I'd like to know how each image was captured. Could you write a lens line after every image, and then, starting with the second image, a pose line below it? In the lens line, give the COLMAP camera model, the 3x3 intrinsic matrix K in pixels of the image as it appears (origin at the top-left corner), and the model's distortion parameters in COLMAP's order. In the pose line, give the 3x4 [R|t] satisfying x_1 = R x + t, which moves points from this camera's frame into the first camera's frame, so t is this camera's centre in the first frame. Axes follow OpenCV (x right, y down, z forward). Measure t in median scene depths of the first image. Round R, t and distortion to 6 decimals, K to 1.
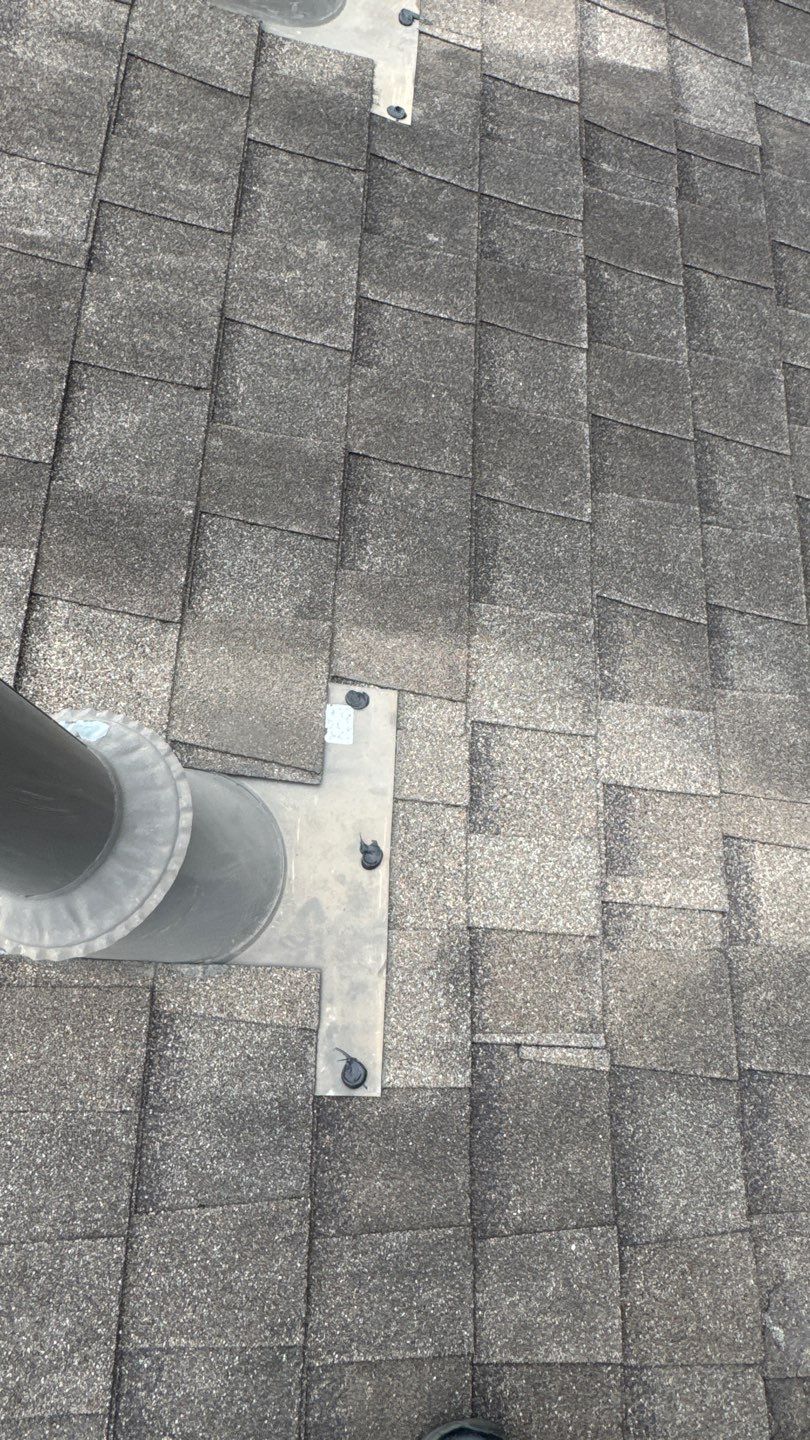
lens RADIAL K [[970.0, 0, 405.0], [0, 970.0, 720.0], [0, 0, 1]] dist [-0.001987, 0.003413]
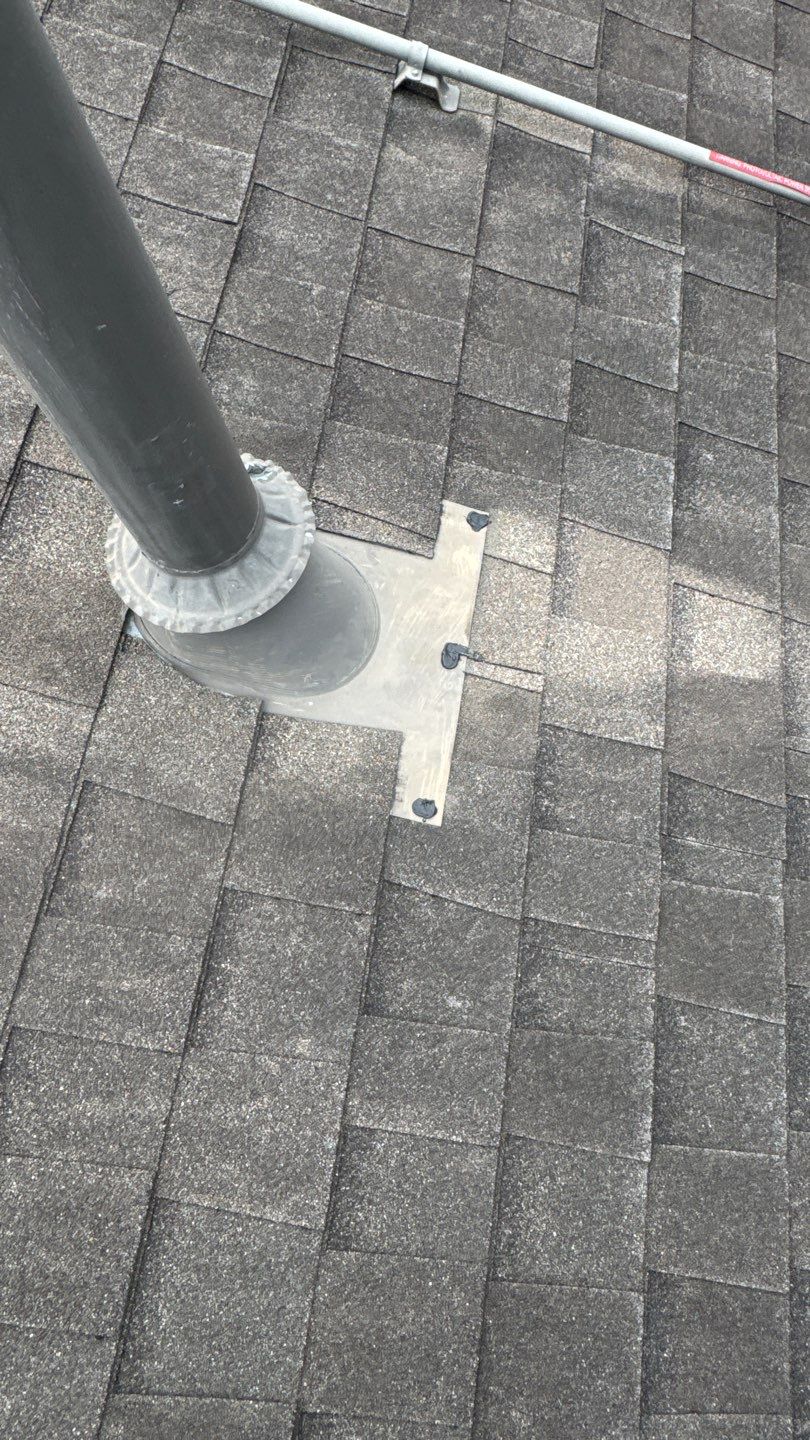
lens RADIAL K [[970.0, 0, 405.0], [0, 970.0, 720.0], [0, 0, 1]] dist [-0.001987, 0.003413]
pose [[0.993628, 0.070688, -0.087785, 0.043670], [-0.077052, 0.994470, -0.071360, -0.698304], [0.082256, 0.077670, 0.993580, 0.222775]]
